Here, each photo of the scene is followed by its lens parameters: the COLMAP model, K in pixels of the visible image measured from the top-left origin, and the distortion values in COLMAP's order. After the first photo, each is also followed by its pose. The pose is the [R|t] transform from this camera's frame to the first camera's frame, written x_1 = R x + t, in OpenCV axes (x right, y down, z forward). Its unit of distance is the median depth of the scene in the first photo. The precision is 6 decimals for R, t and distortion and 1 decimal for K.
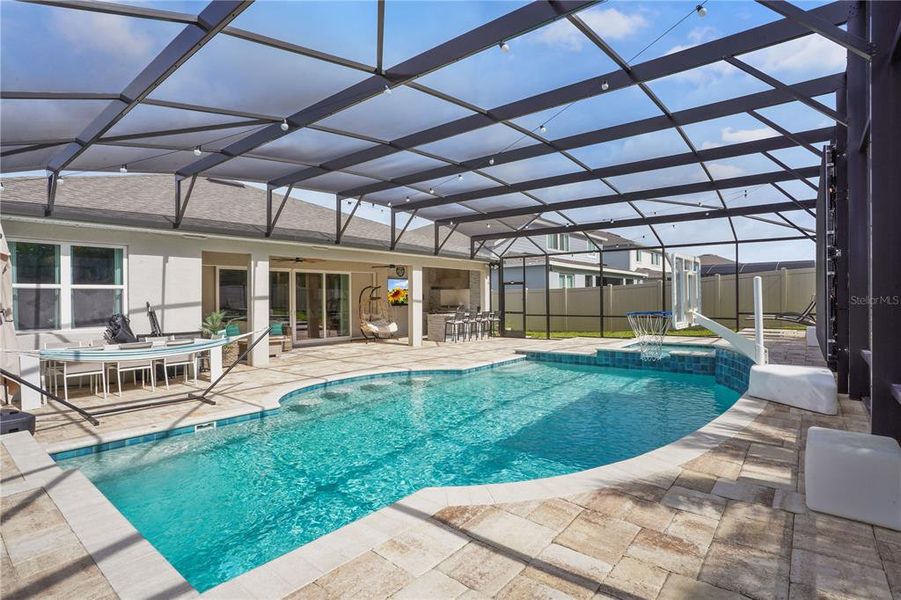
lens RADIAL K [[474.8, 0, 458.5], [0, 474.8, 297.2], [0, 0, 1]] dist [-0.048655, 0.000443]
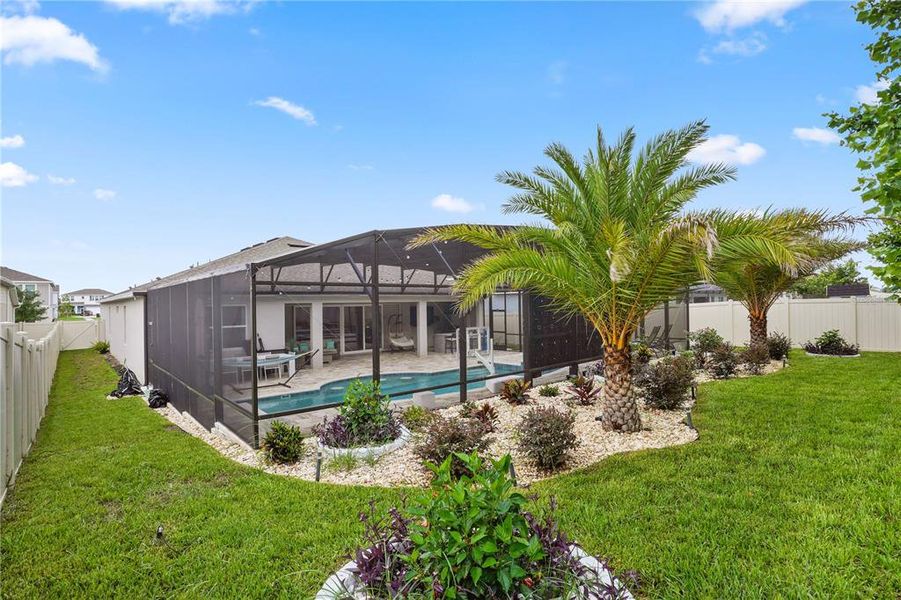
lens RADIAL K [[450.8, 0, 445.1], [0, 450.8, 306.2], [0, 0, 1]] dist [-0.049551, 0.002195]
pose [[0.987080, -0.008305, -0.160012, 0.303479], [0.009044, 0.999952, 0.003889, -0.084384], [0.159972, -0.005286, 0.987107, -0.538363]]
